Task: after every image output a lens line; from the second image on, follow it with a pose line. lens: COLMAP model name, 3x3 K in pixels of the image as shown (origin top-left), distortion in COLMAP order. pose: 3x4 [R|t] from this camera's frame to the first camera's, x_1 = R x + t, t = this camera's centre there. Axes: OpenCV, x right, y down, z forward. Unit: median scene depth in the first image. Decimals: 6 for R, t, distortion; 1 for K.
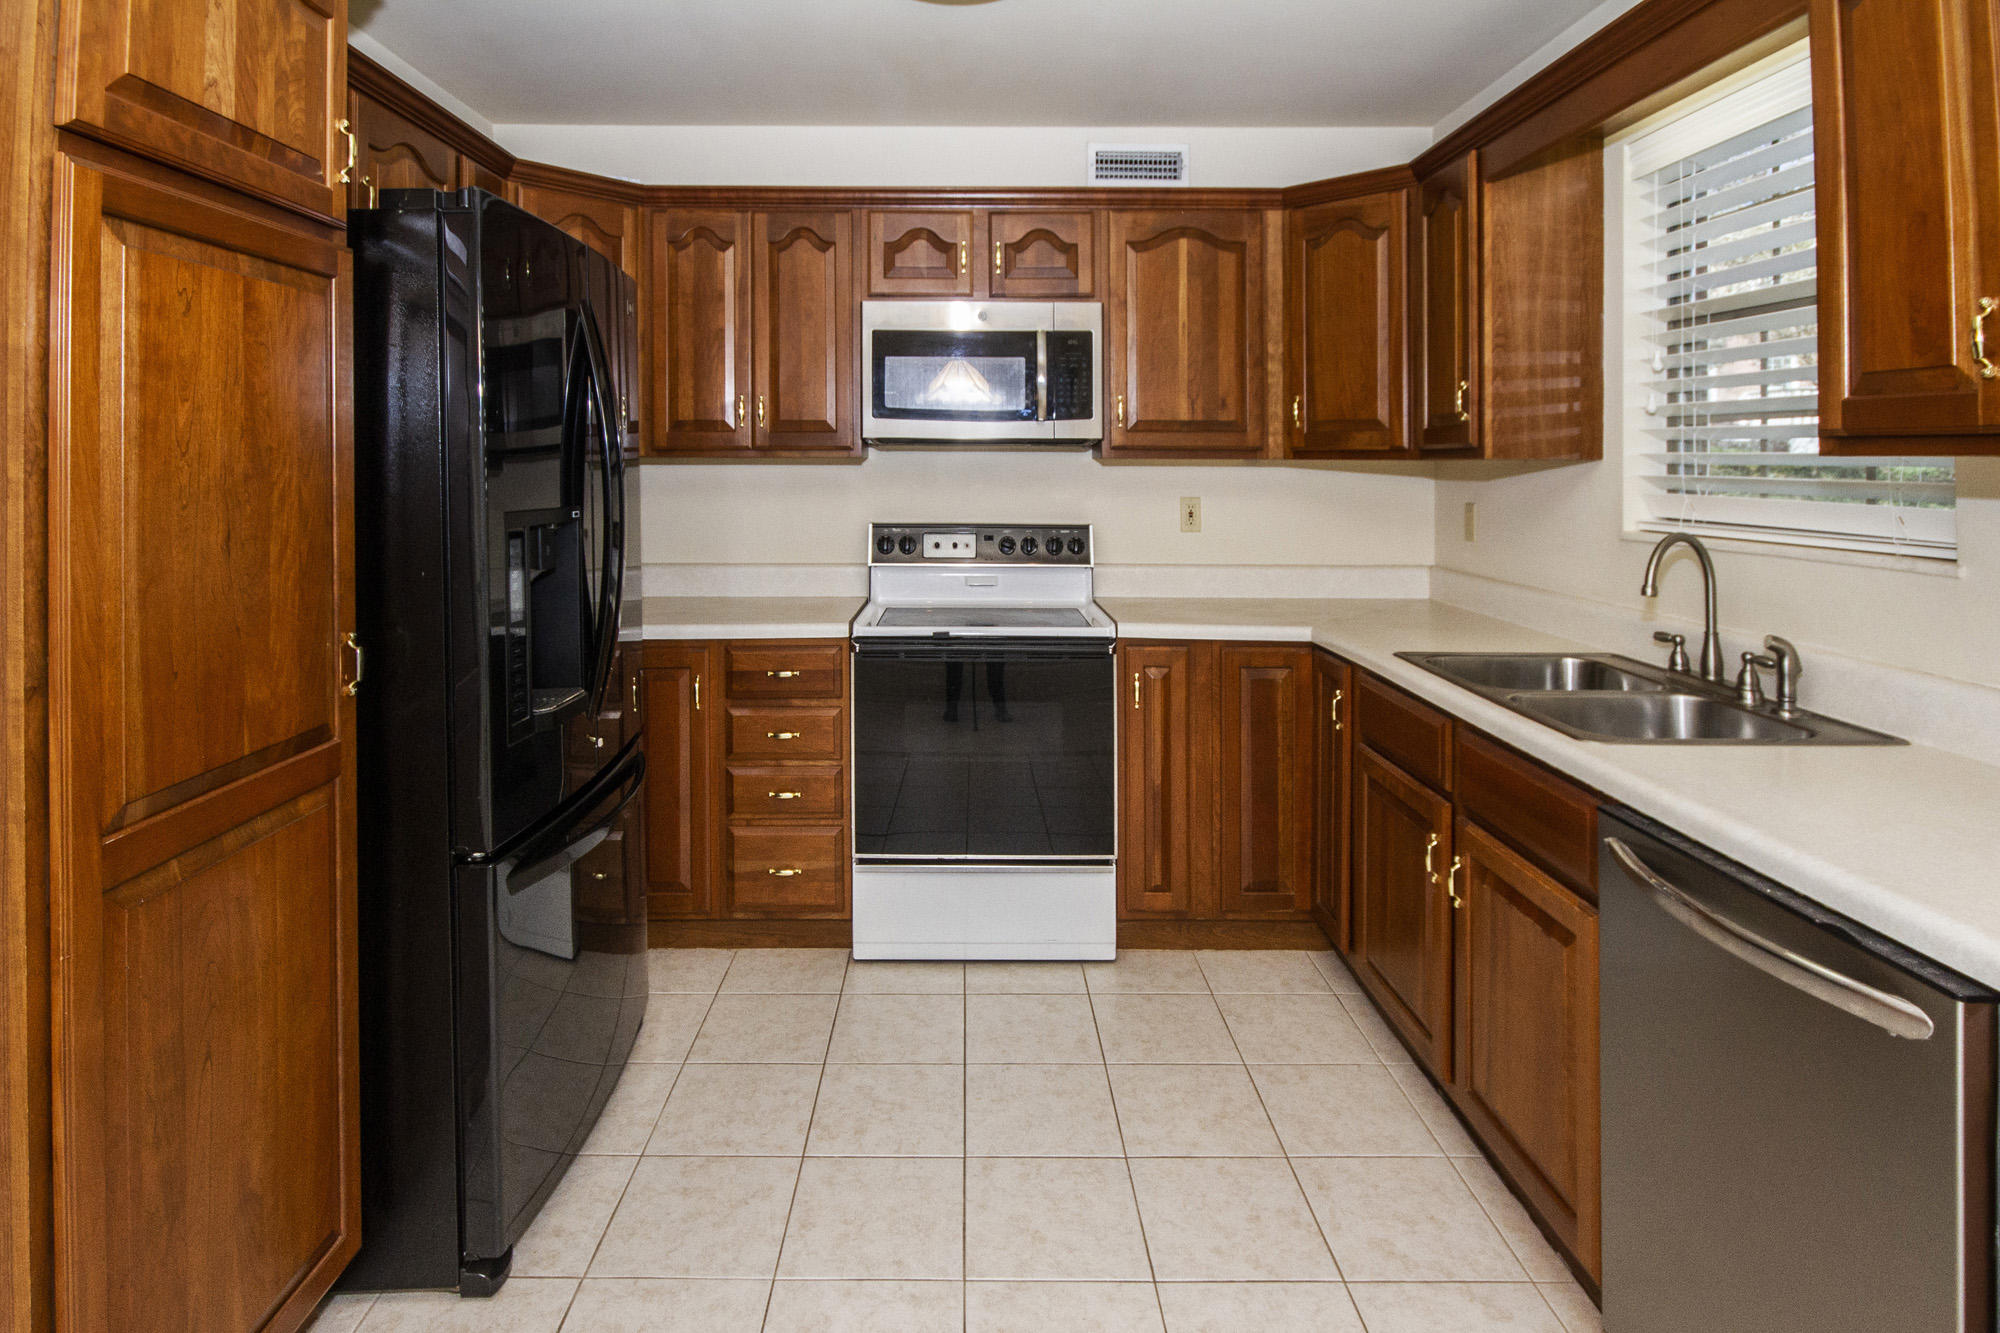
lens RADIAL K [[1026.8, 0, 1171.2], [0, 1026.8, 768.5], [0, 0, 1]] dist [-0.004179, -0.008217]
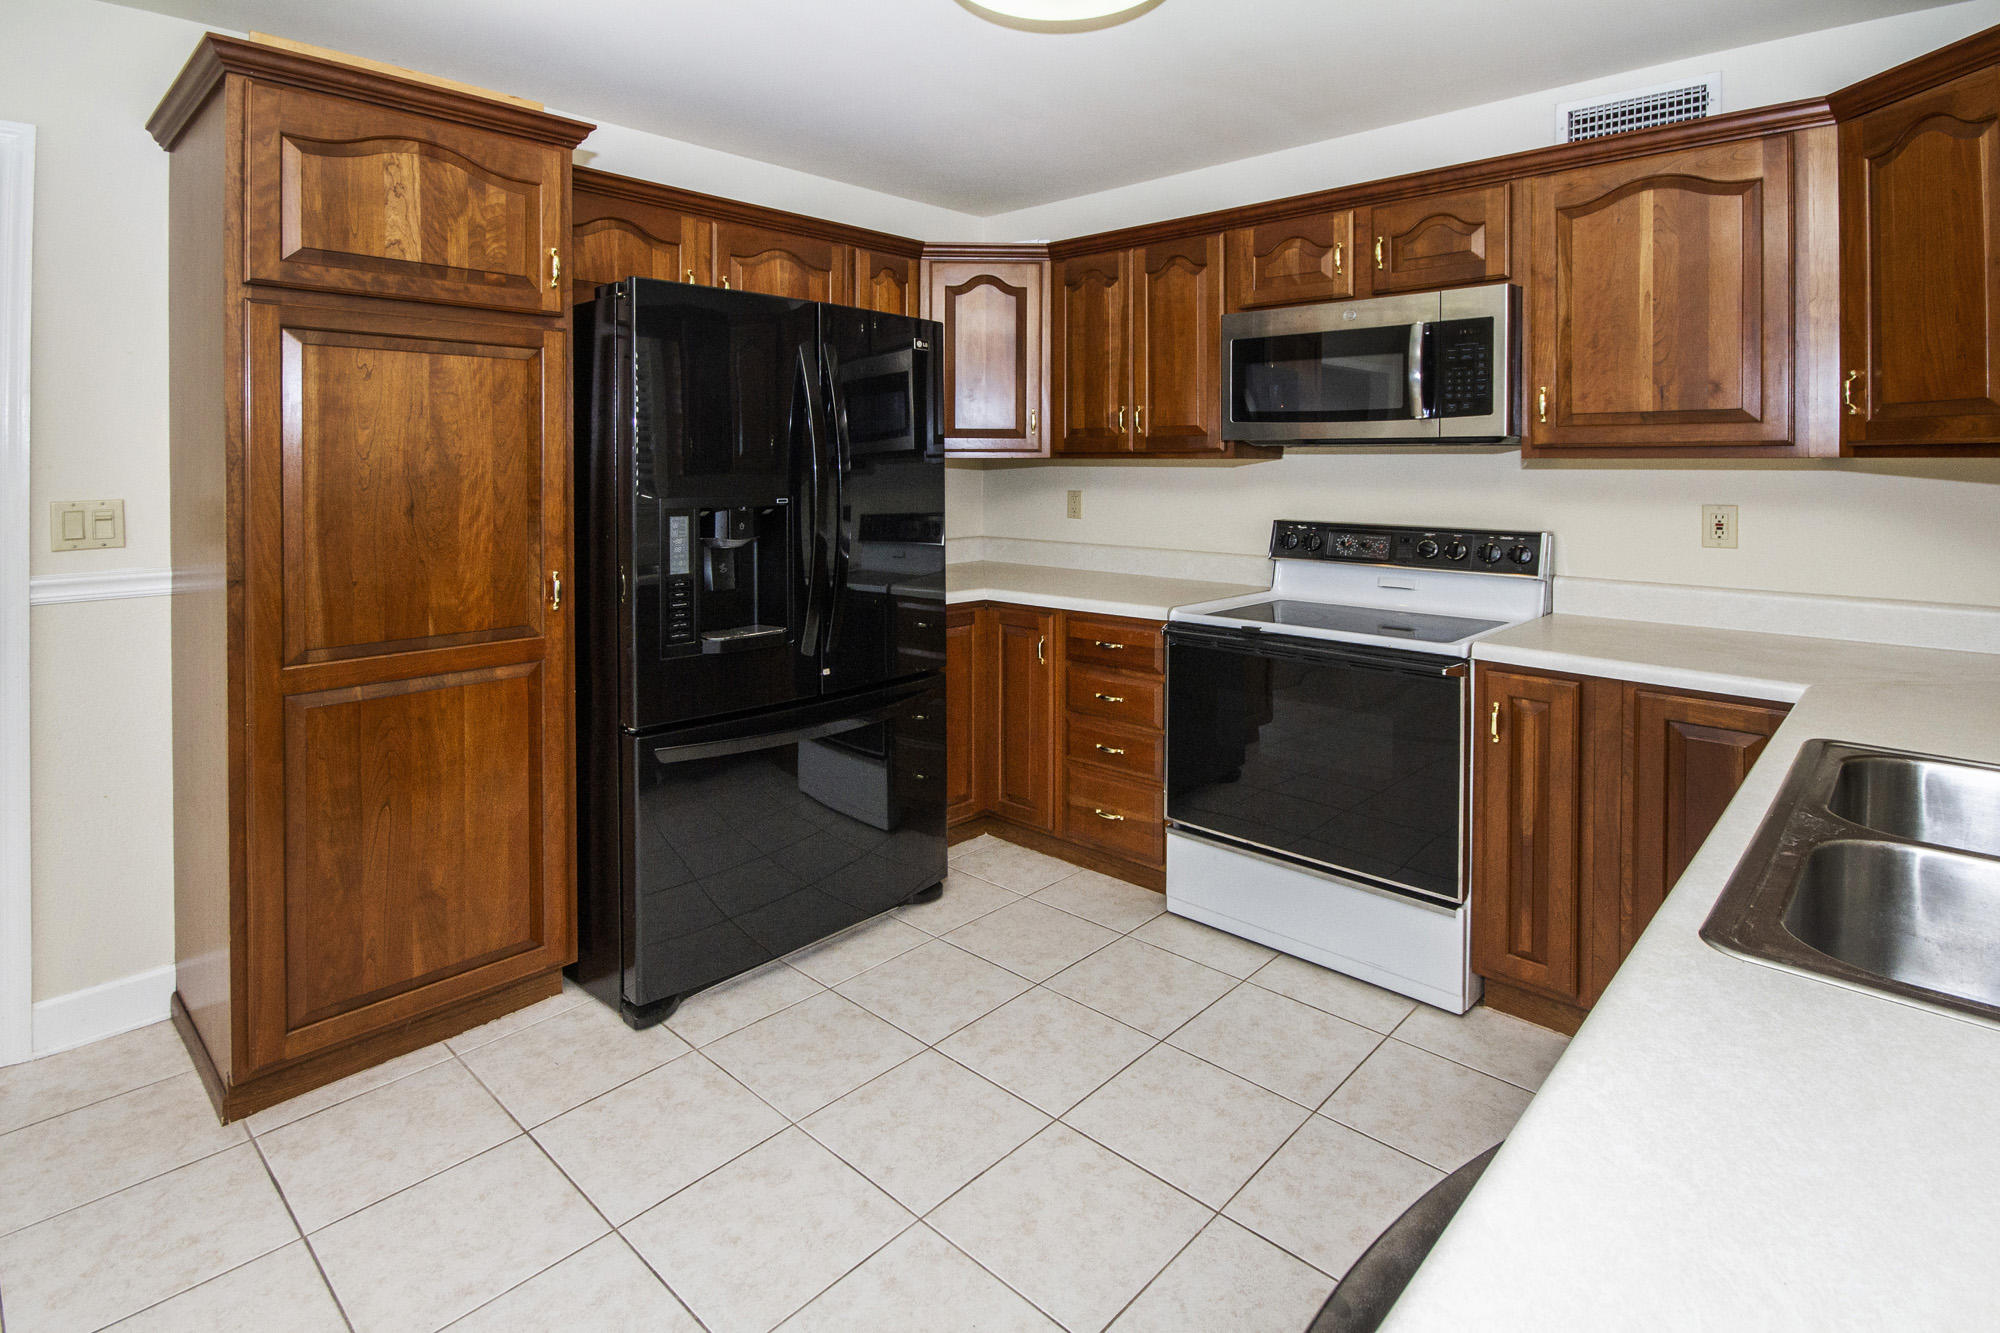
lens RADIAL K [[909.0, 0, 1003.5], [0, 909.0, 701.3], [0, 0, 1]] dist [-0.009047, 0.000512]
pose [[0.683044, 0.179202, -0.708052, 0.255297], [-0.204128, 0.977640, 0.050514, -0.054430], [0.701272, 0.110030, 0.704352, 0.190139]]
